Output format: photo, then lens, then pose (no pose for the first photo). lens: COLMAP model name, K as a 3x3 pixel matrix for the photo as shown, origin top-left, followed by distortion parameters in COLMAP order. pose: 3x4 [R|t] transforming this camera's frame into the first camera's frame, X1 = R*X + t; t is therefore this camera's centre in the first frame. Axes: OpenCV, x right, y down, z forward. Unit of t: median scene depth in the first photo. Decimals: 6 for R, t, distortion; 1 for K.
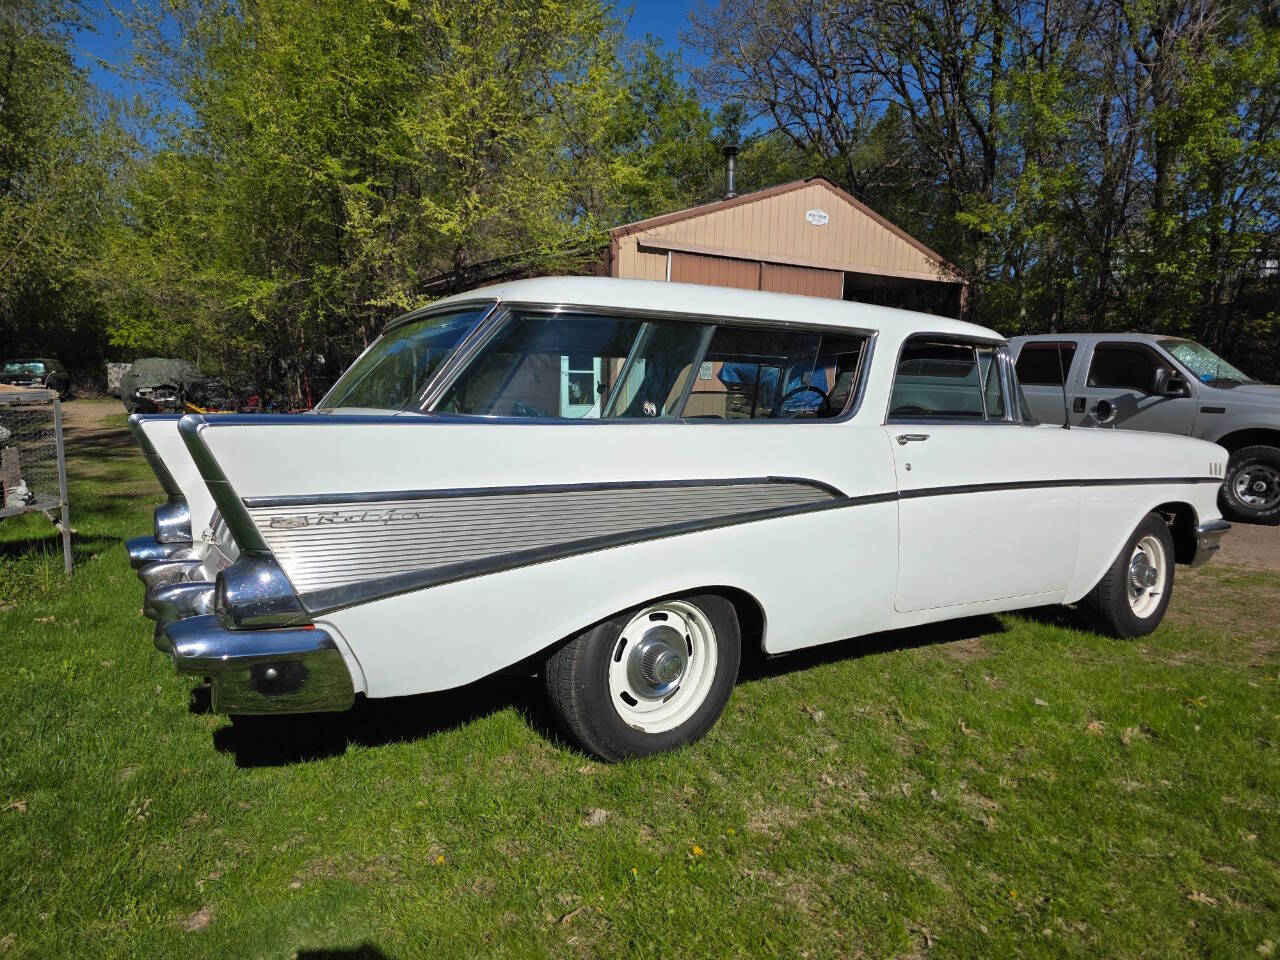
lens RADIAL K [[845.5, 0, 659.6], [0, 845.5, 482.8], [0, 0, 1]] dist [0.092239, -0.078658]
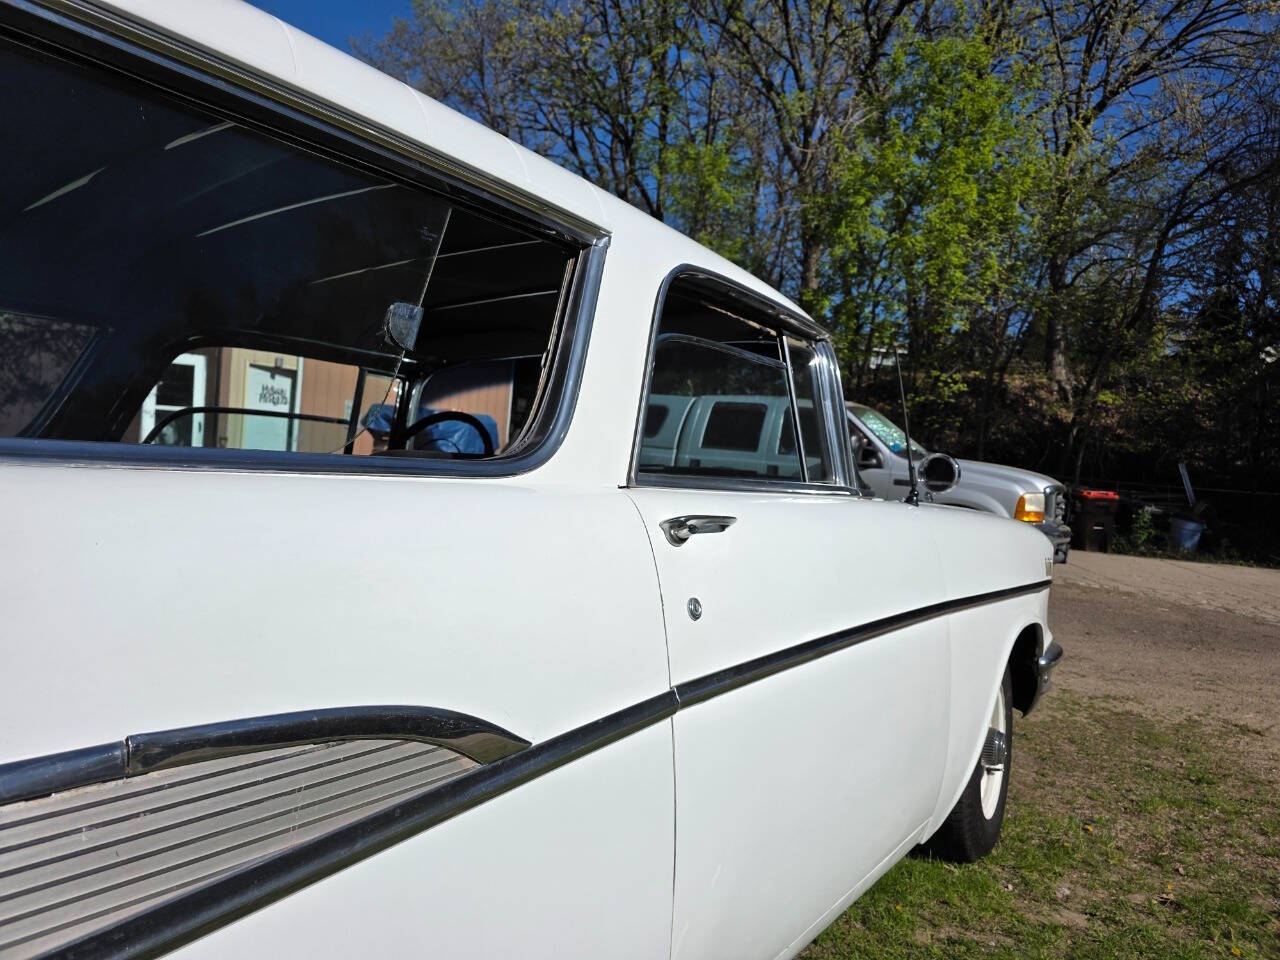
lens RADIAL K [[865.3, 0, 642.3], [0, 865.3, 469.8], [0, 0, 1]] dist [0.045756, -0.039992]
pose [[0.935858, 0.032051, 0.350917, 0.036198], [-0.000842, 0.996055, -0.088730, -0.010988], [-0.352377, 0.082743, 0.932193, 0.167461]]
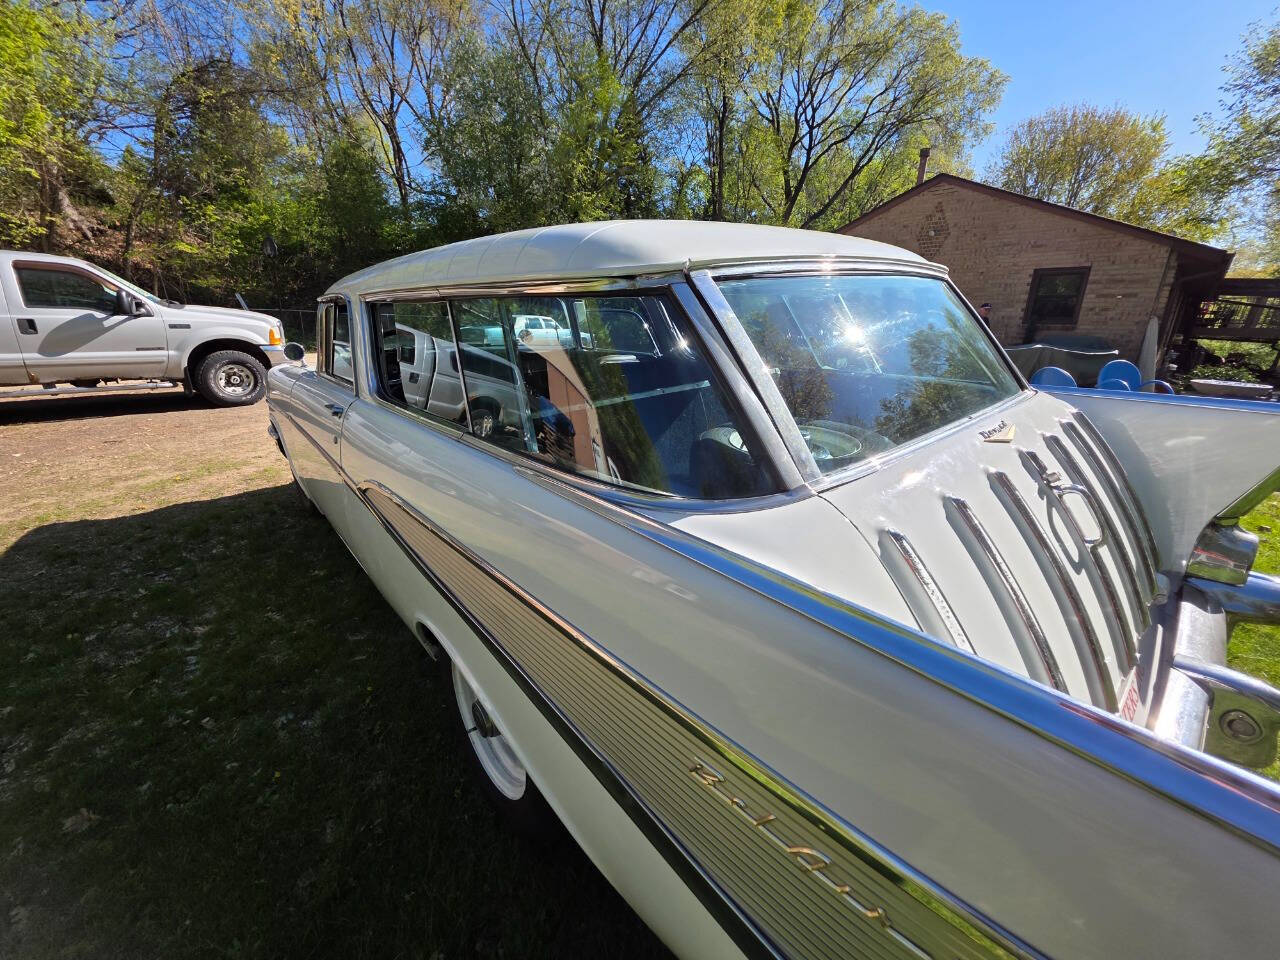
lens RADIAL K [[511.6, 0, 645.2], [0, 511.6, 478.1], [0, 0, 1]] dist [0.003839, -0.002255]
pose [[-0.106903, -0.330744, 0.937646, -0.159682], [0.101471, 0.934497, 0.341202, -0.044776], [-0.989078, 0.131619, -0.066340, 0.283119]]
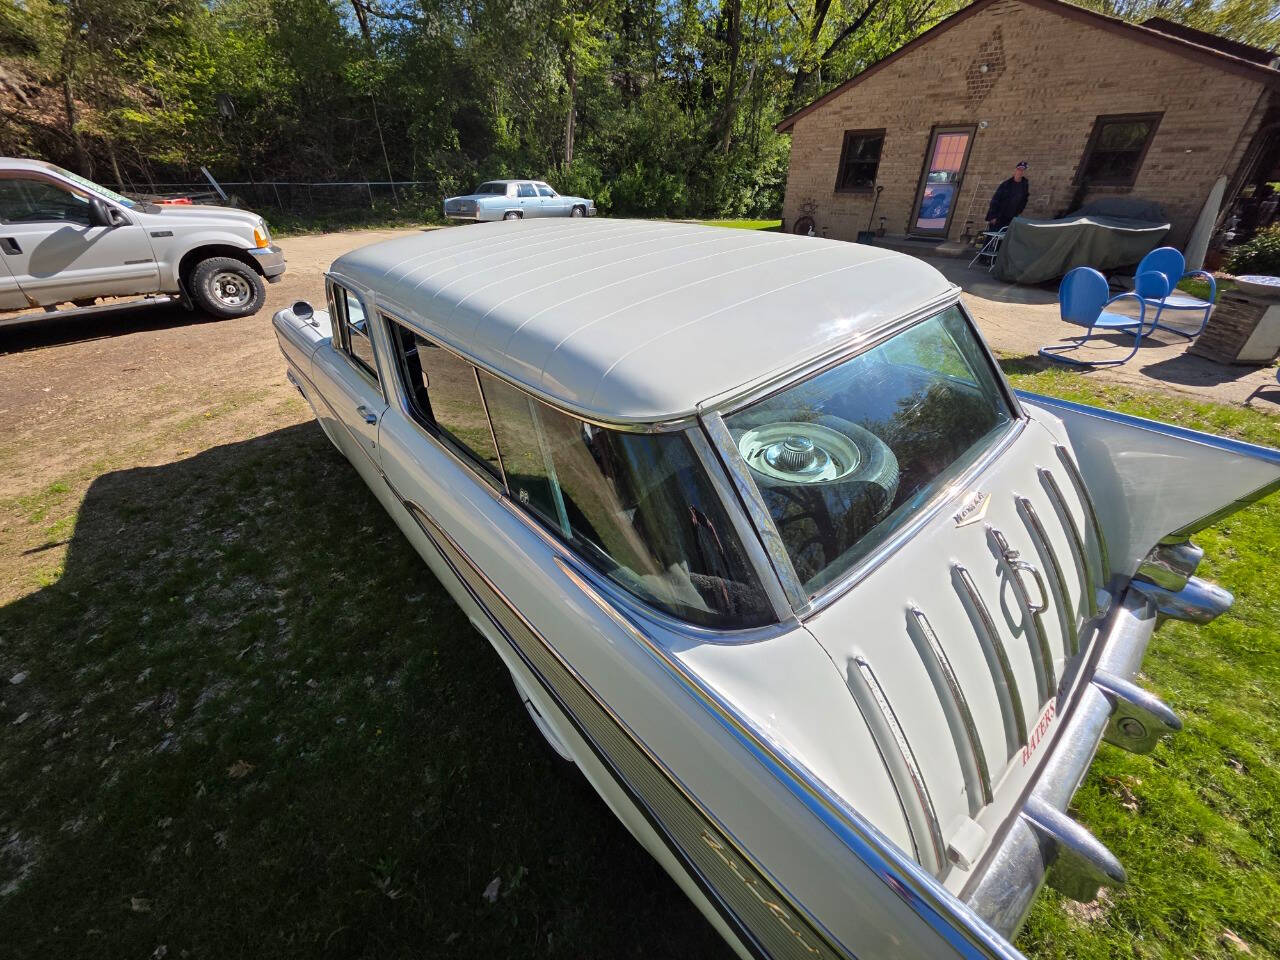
lens RADIAL K [[509.4, 0, 643.4], [0, 509.4, 480.9], [0, 0, 1]] dist [0.005243, -0.002103]
pose [[-0.097344, -0.554480, 0.826484, -0.154510], [0.129326, 0.816340, 0.562906, -0.084077], [-0.986813, 0.161681, -0.007757, 0.279867]]
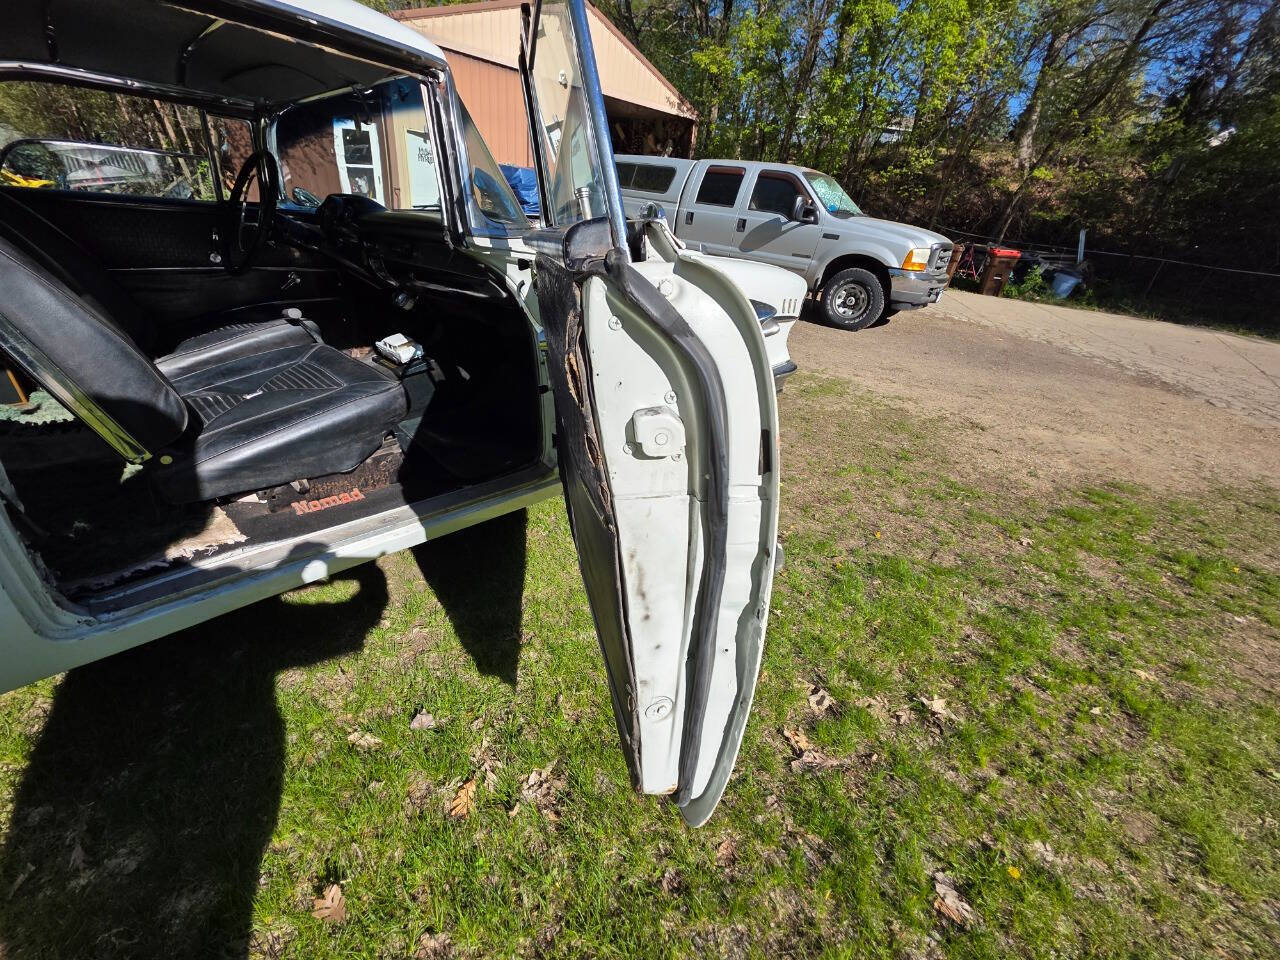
lens RADIAL K [[513.4, 0, 645.1], [0, 513.4, 474.7], [0, 0, 1]] dist [0.003701, -0.000690]
pose [[0.973451, -0.039887, 0.225392, 0.133070], [-0.045617, 0.931140, 0.361798, -0.013199], [-0.224303, -0.362474, 0.904600, 0.176400]]
